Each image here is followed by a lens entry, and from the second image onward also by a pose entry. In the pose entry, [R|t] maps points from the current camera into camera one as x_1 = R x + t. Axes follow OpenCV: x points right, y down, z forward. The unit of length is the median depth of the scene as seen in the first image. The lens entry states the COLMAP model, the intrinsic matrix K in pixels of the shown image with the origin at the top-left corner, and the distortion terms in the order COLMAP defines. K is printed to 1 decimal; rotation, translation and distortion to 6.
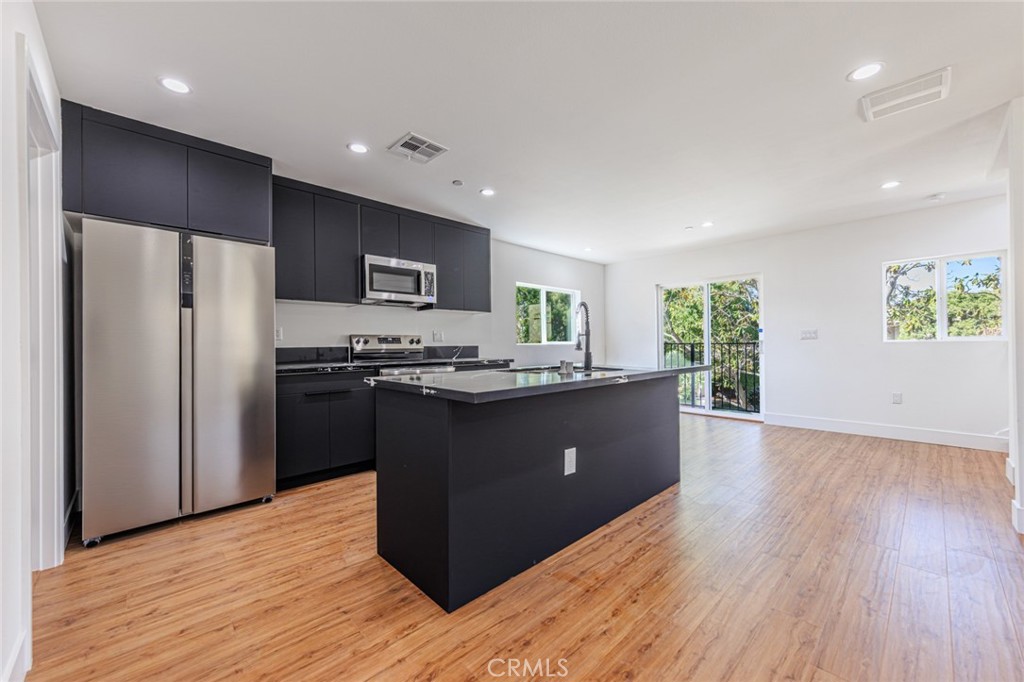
lens RADIAL K [[400.7, 0, 514.2], [0, 400.7, 344.1], [0, 0, 1]] dist [-0.001402, 0.000093]
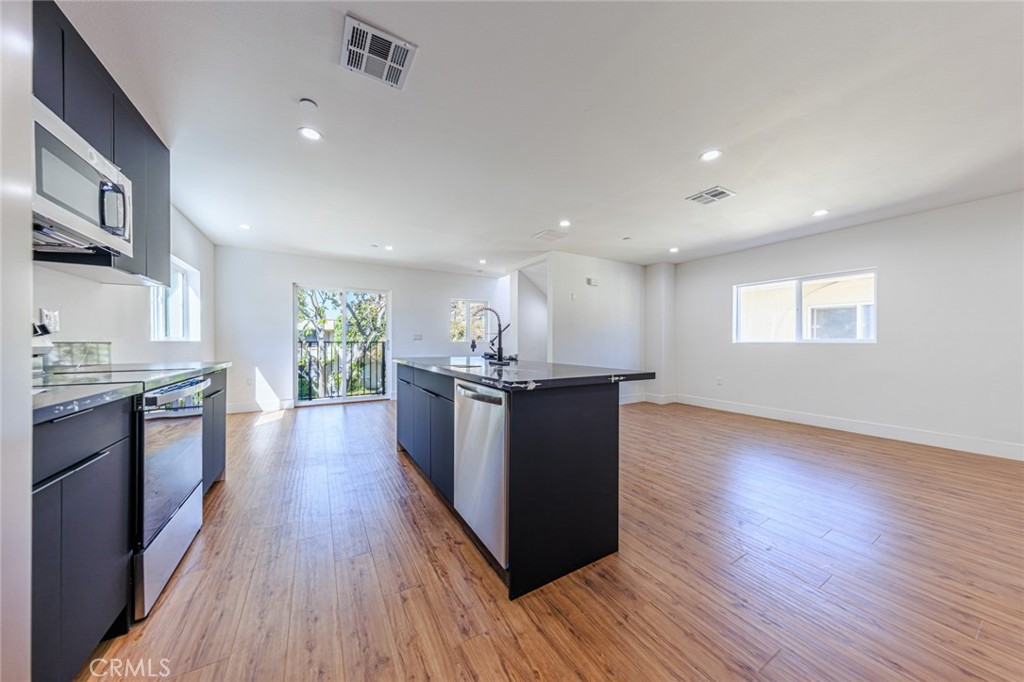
lens RADIAL K [[326.3, 0, 513.3], [0, 326.3, 343.4], [0, 0, 1]] dist [-0.000135, -0.000016]
pose [[0.218520, 0.008687, 0.975794, -1.166298], [-0.006884, 0.999949, -0.007360, 0.018822], [-0.975808, -0.005109, 0.218568, 1.020703]]
